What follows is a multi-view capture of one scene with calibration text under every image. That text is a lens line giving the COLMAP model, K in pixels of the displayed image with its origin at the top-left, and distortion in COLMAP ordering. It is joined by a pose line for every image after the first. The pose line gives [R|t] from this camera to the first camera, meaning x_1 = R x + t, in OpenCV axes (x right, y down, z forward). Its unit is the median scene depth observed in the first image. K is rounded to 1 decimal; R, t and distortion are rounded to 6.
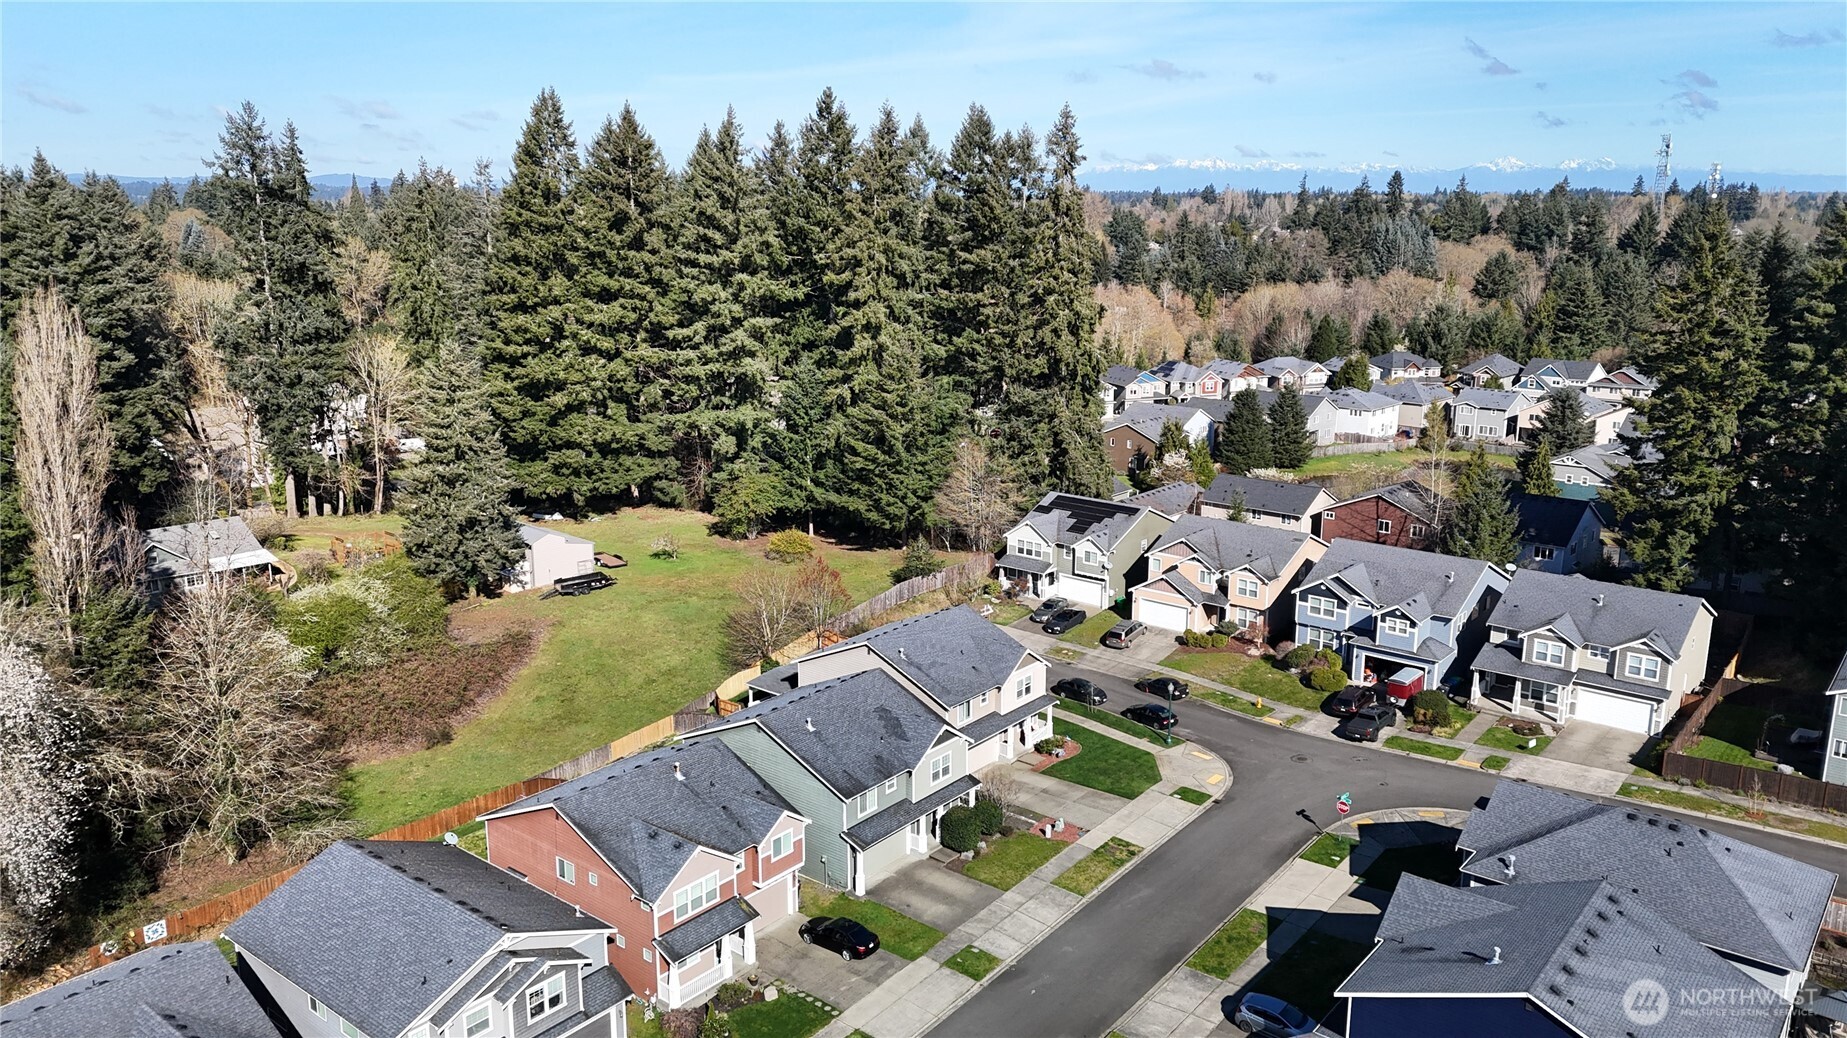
lens RADIAL K [[1346.2, 0, 926.9], [0, 1346.2, 523.8], [0, 0, 1]] dist [0.084886, -0.082163]
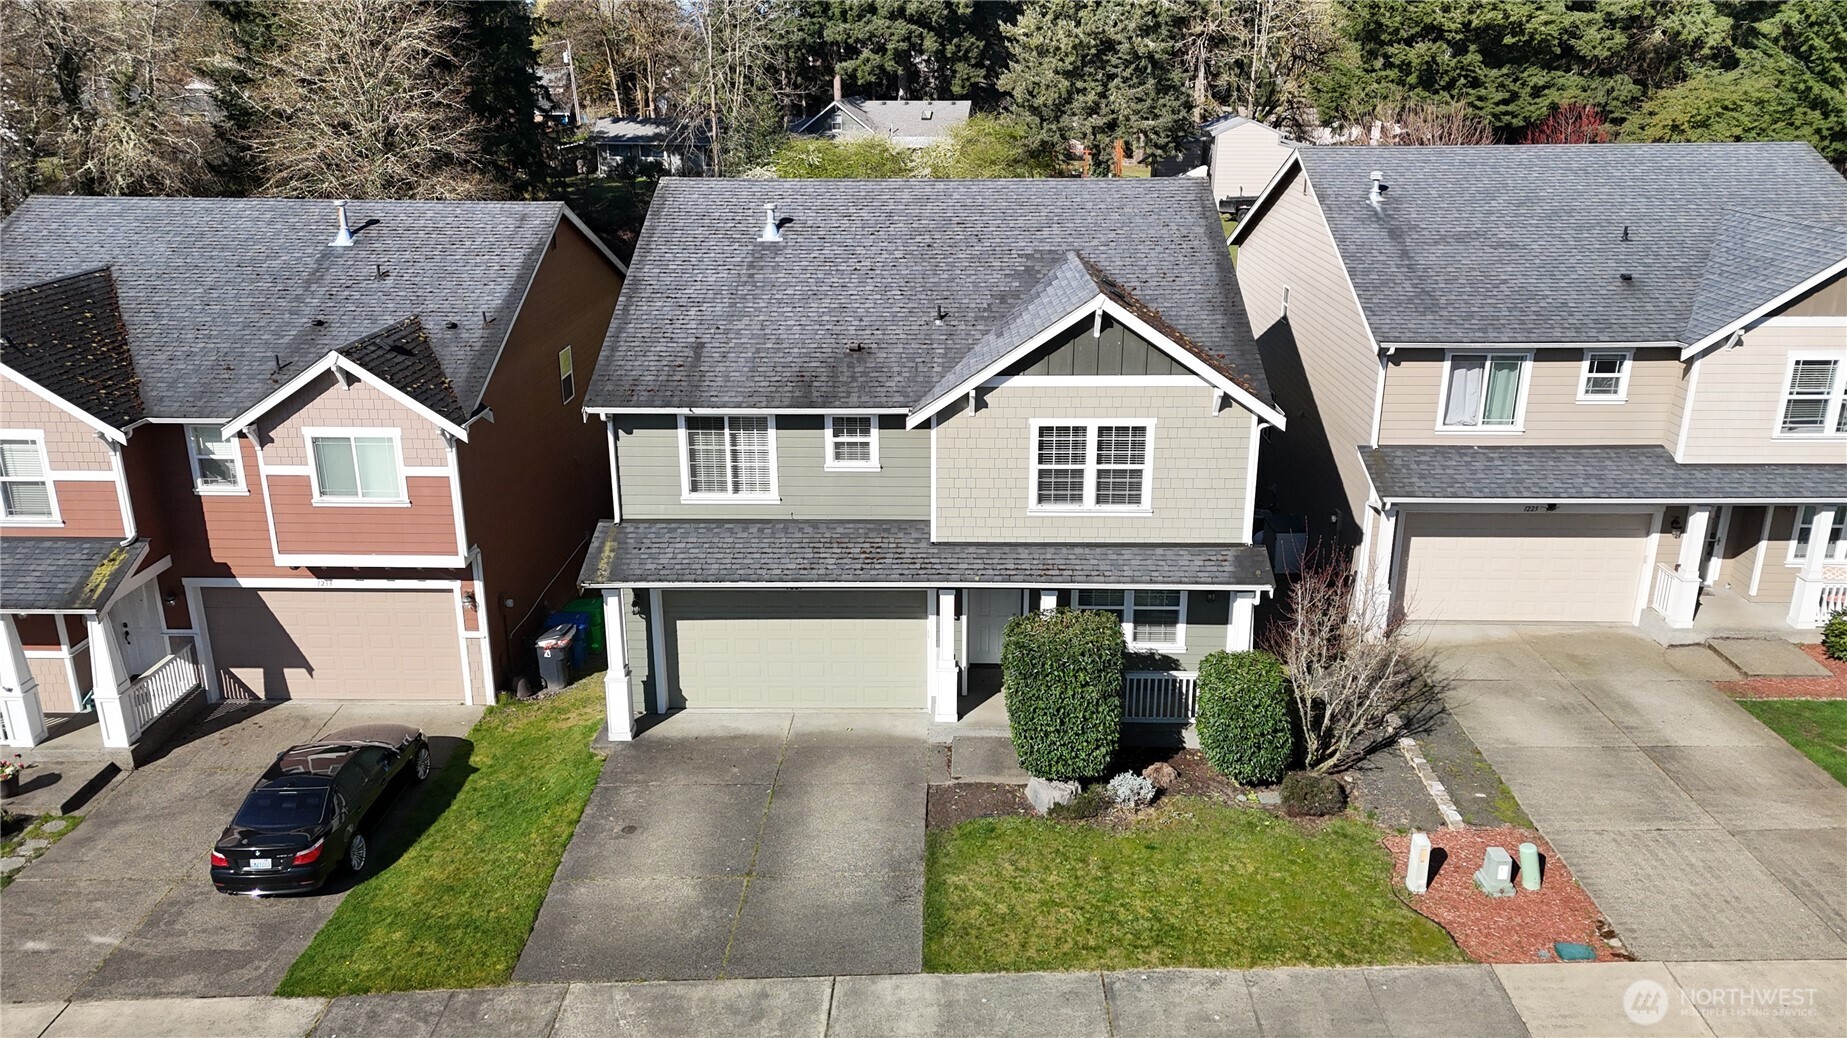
lens RADIAL K [[1346.2, 0, 926.9], [0, 1346.2, 523.8], [0, 0, 1]] dist [0.084886, -0.082163]
pose [[0.612778, 0.259484, -0.746439, 0.182556], [-0.186886, 0.965345, 0.182162, 0.139055], [0.767839, 0.027874, 0.640036, 0.749440]]
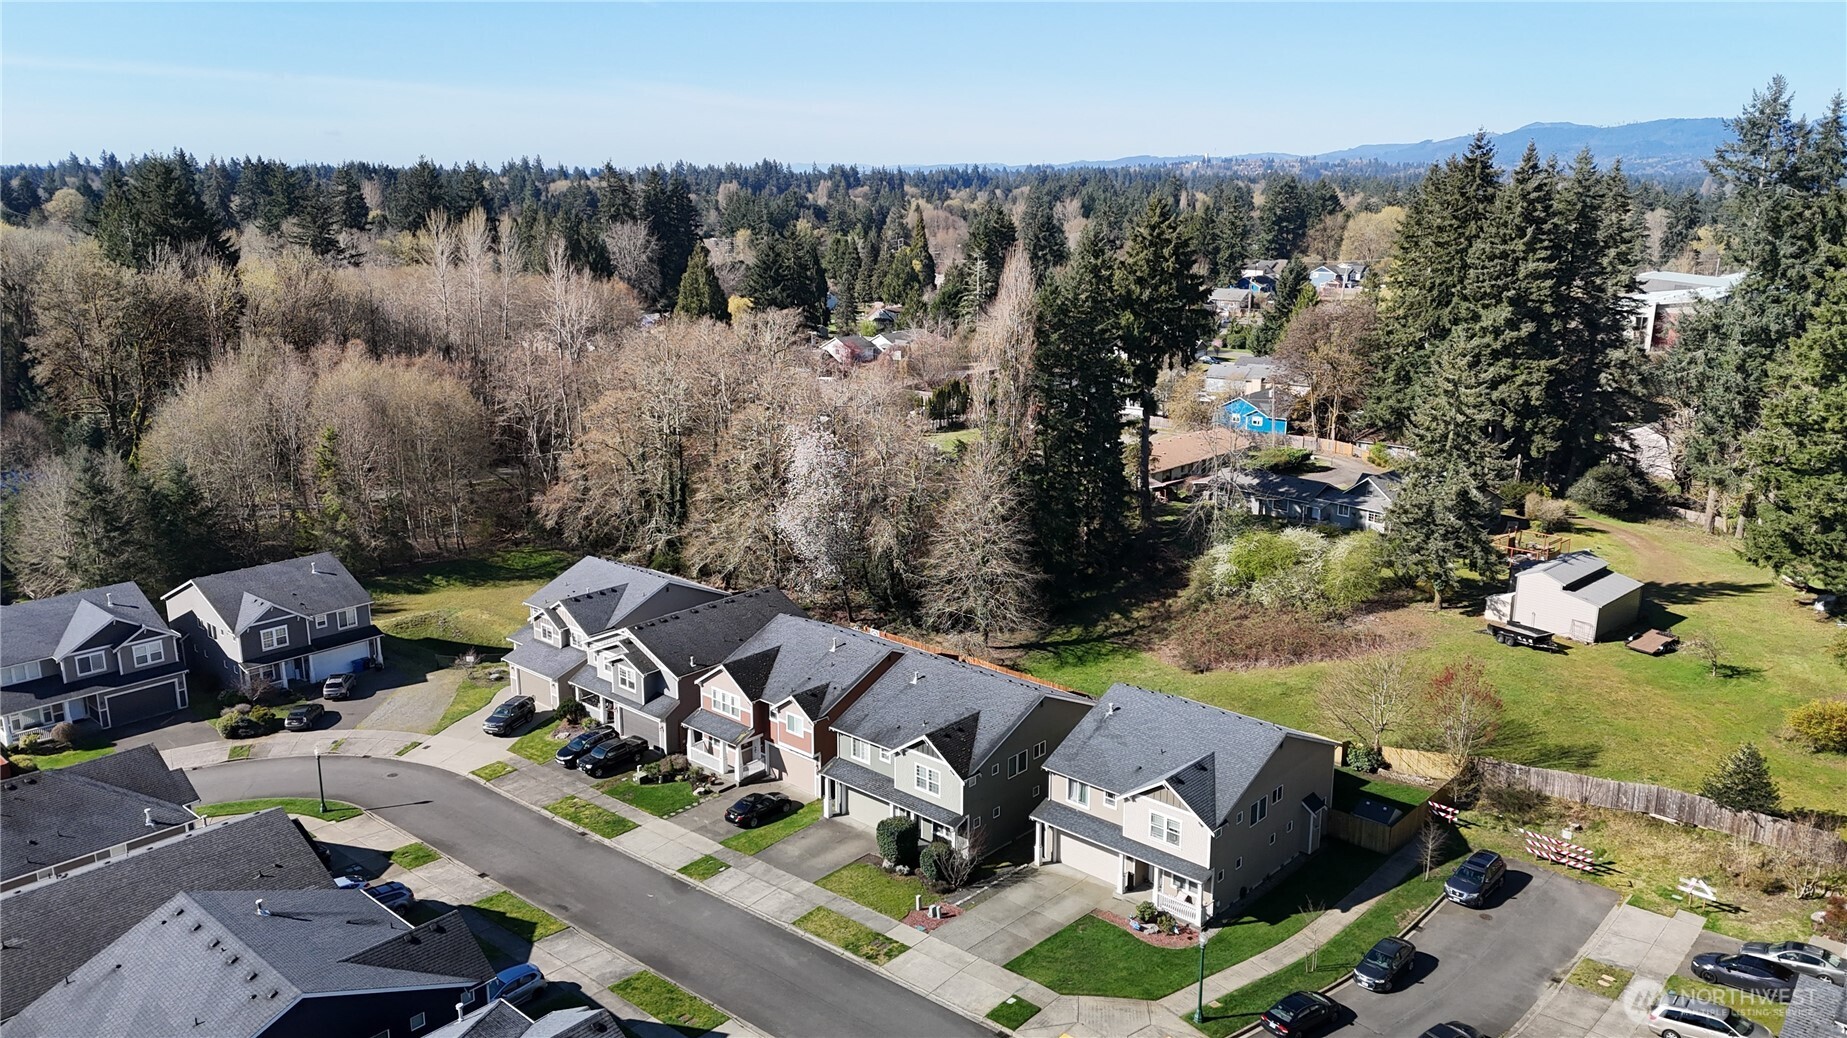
lens RADIAL K [[1346.2, 0, 926.9], [0, 1346.2, 523.8], [0, 0, 1]] dist [0.084886, -0.082163]
pose [[-0.052006, 0.245082, -0.968106, 0.832944], [-0.235275, 0.939124, 0.250384, -0.213509], [0.970536, 0.240793, 0.008821, 0.884907]]
